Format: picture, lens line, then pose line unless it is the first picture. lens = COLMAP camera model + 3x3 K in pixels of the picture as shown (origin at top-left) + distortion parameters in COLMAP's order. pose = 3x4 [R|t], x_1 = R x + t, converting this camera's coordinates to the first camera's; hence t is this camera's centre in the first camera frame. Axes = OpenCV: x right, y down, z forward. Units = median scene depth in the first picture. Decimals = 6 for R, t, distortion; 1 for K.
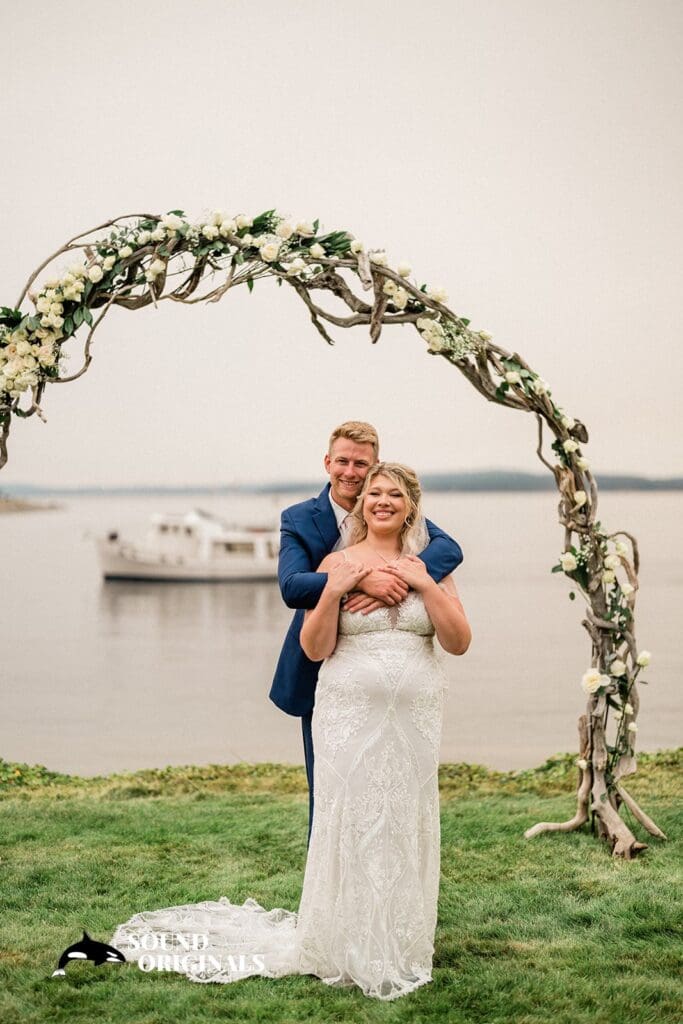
lens RADIAL K [[1474.9, 0, 342.4], [0, 1474.9, 511.6], [0, 0, 1]] dist [0.024846, 0.000000]
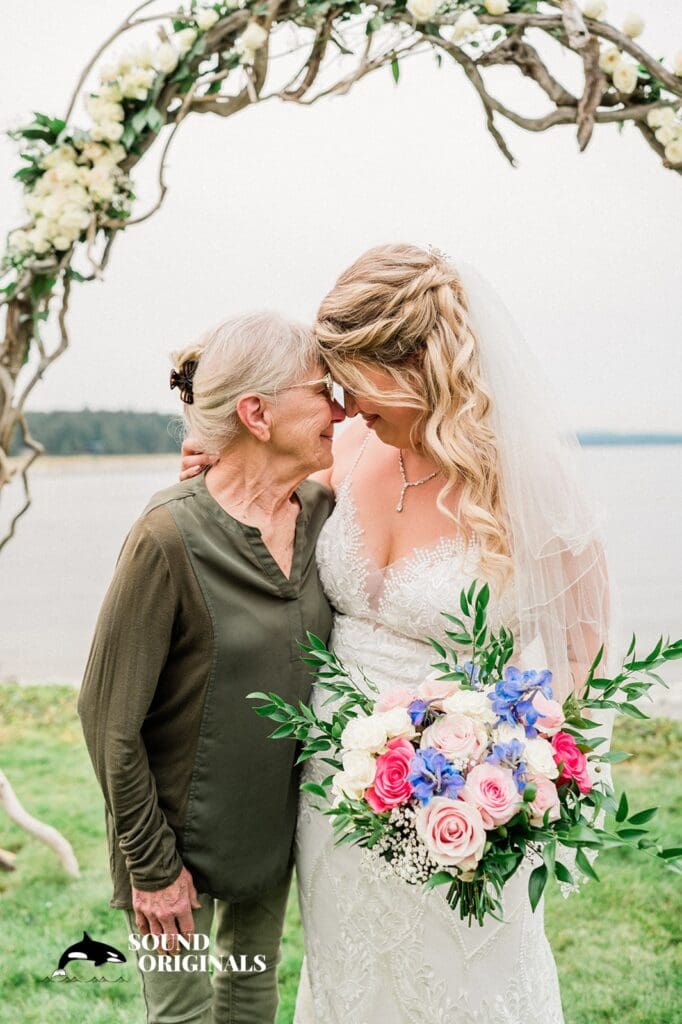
lens RADIAL K [[1474.9, 0, 340.8], [0, 1474.9, 509.1], [0, 0, 1]] dist [0.024846, 0.000000]
pose [[0.993700, 0.002983, -0.112034, -0.011174], [0.002380, 0.998859, 0.047701, 0.013772], [0.112049, -0.047668, 0.992559, 0.322415]]
